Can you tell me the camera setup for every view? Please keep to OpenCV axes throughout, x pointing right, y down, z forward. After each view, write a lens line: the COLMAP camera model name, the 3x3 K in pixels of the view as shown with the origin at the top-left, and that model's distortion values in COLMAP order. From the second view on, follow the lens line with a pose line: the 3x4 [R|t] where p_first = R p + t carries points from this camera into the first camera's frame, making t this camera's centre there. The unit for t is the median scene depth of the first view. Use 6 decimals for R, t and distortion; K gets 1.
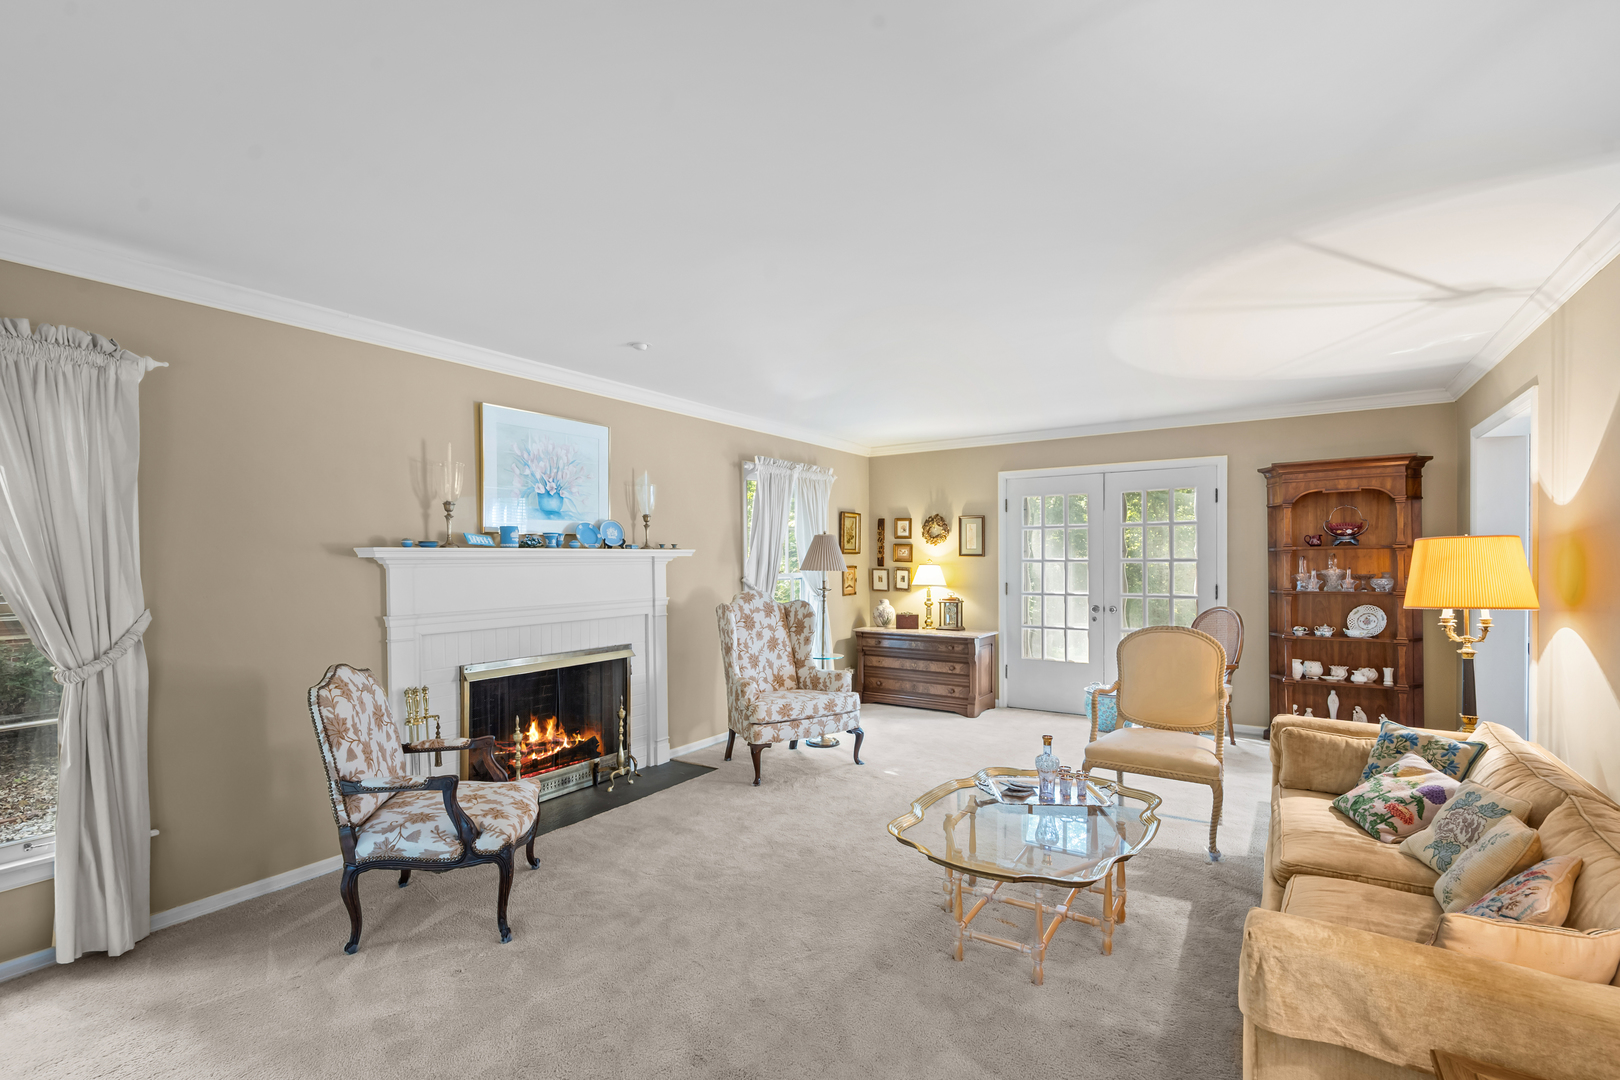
lens RADIAL K [[713.0, 0, 806.8], [0, 713.0, 561.1], [0, 0, 1]] dist [0.000432, -0.000012]
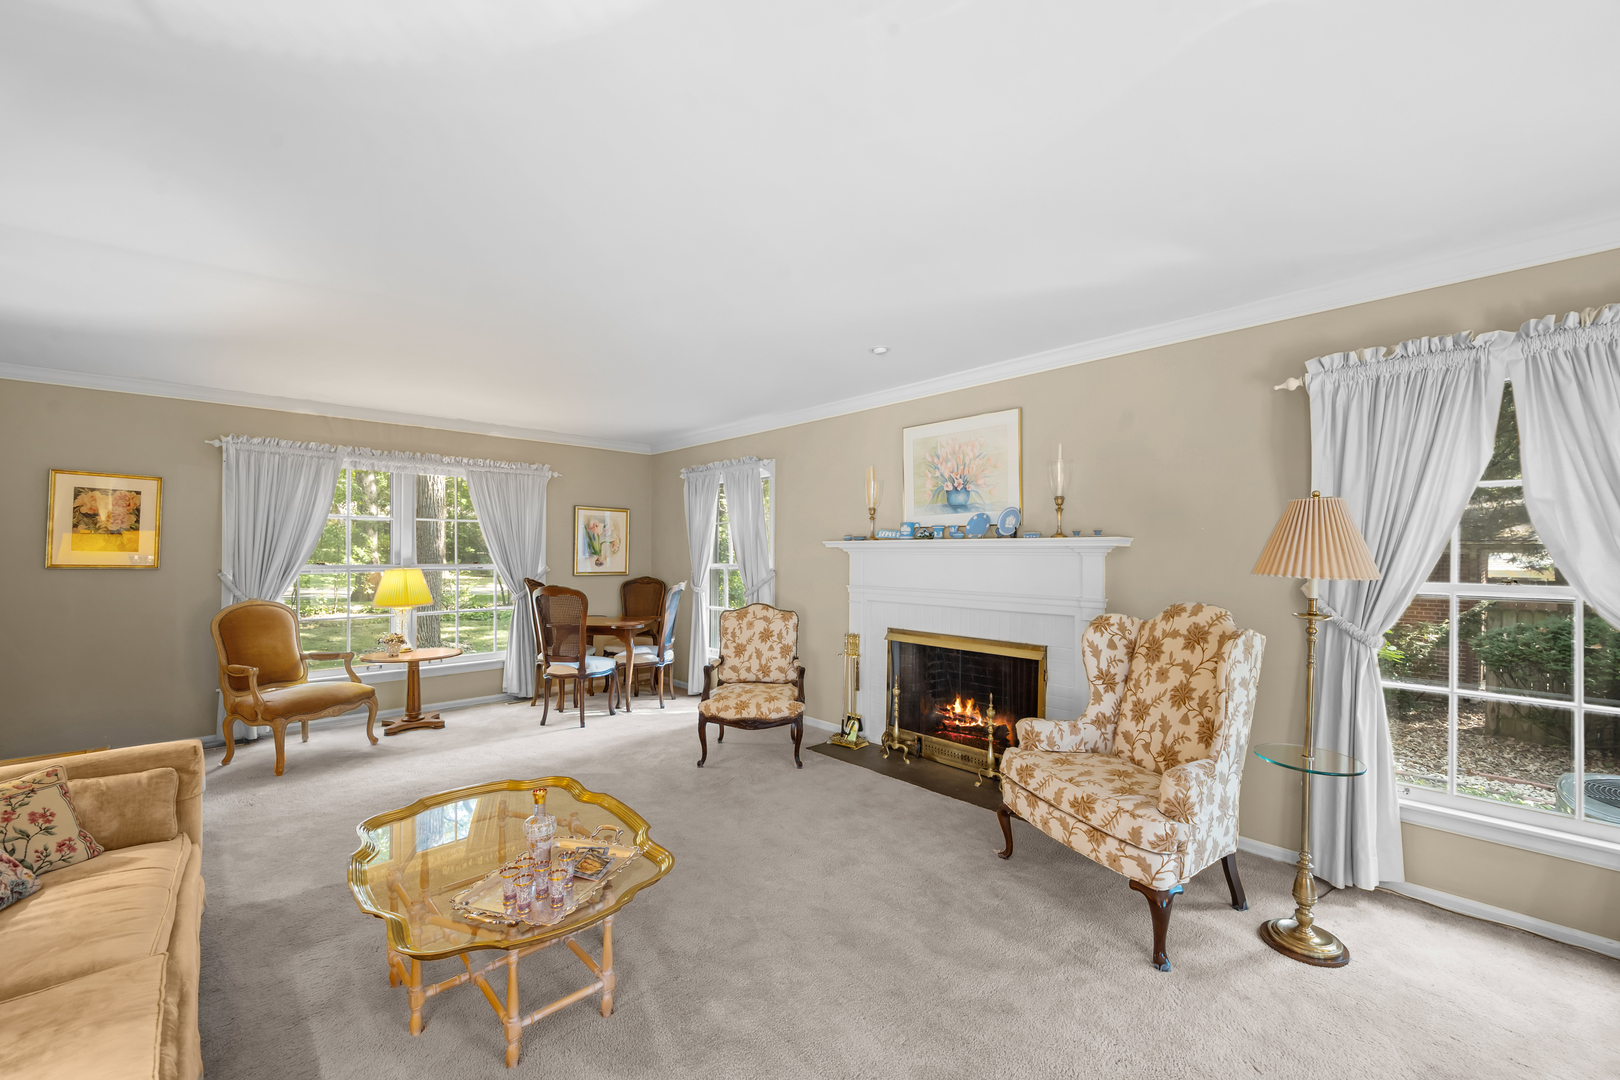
lens RADIAL K [[642.4, 0, 810.0], [0, 642.4, 540.0], [0, 0, 1]] dist [-0.018461, -0.000057]
pose [[-0.227920, -0.008470, -0.973643, 0.616566], [-0.002777, 0.999964, -0.008049, -0.007582], [0.973676, 0.000869, -0.227935, 0.948219]]
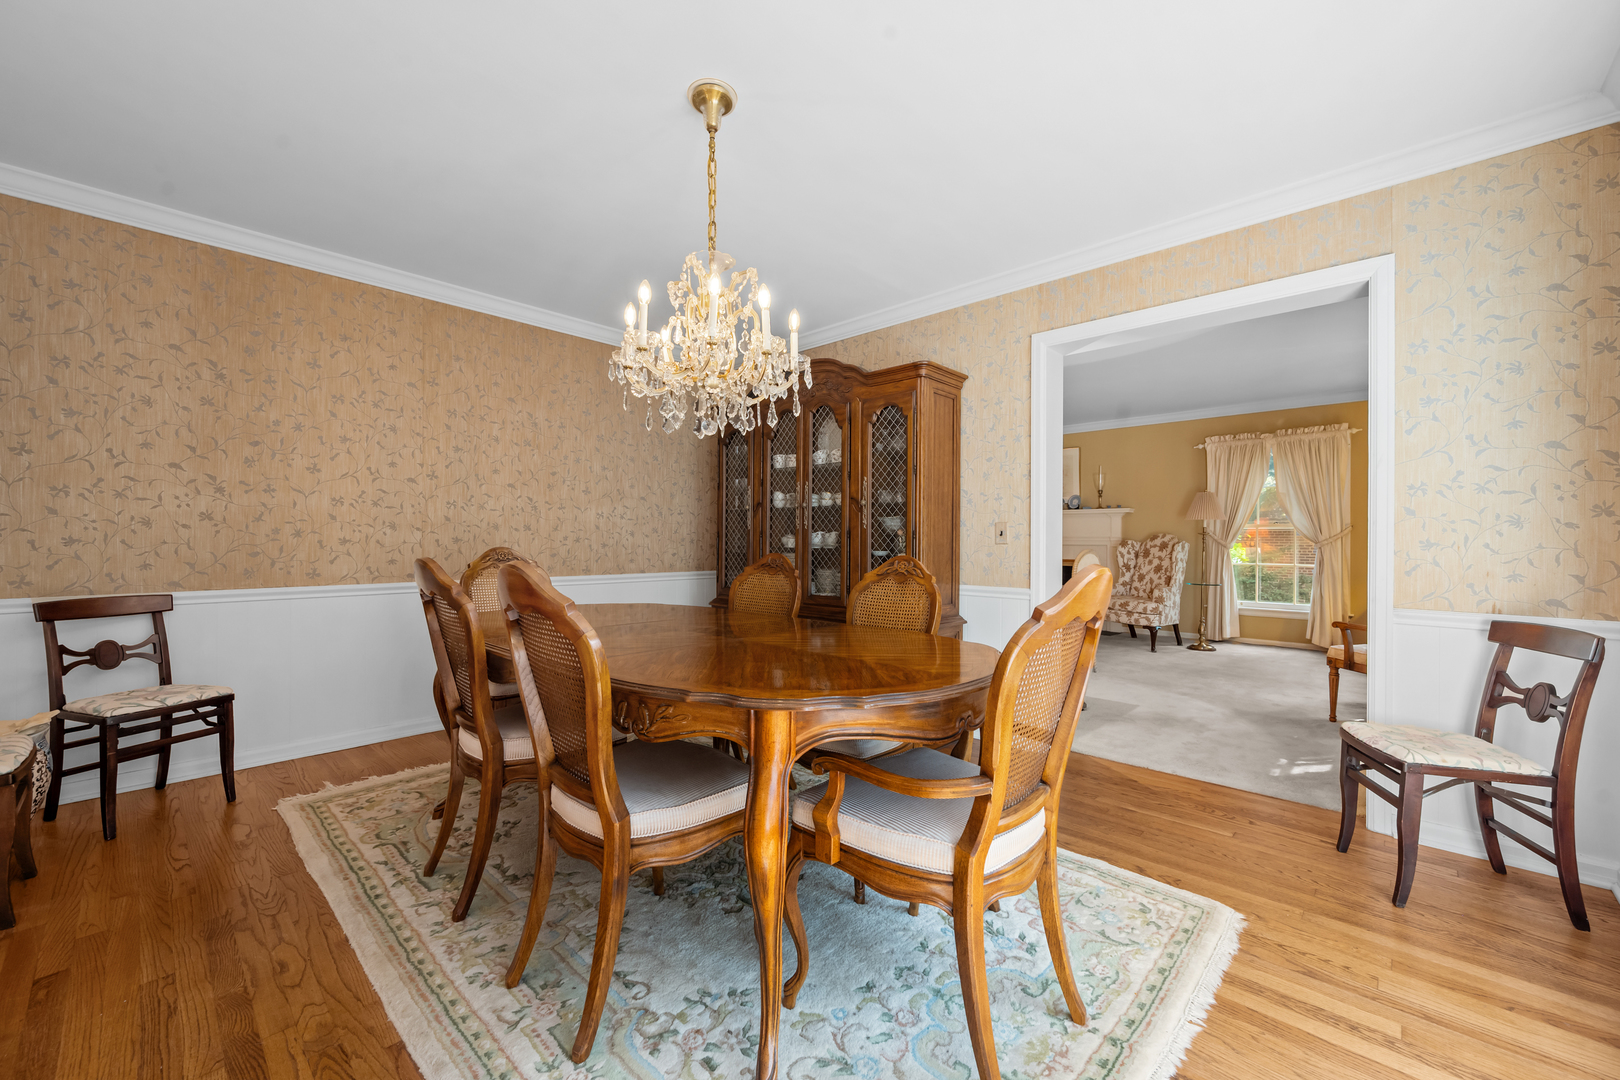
lens RADIAL K [[642.4, 0, 810.0], [0, 642.4, 540.0], [0, 0, 1]] dist [-0.018461, -0.000057]
pose [[-0.163828, 0.011338, -0.986424, 1.606777], [0.001975, 0.999936, 0.011165, 0.045172], [0.986487, -0.000119, -0.163840, 0.576492]]
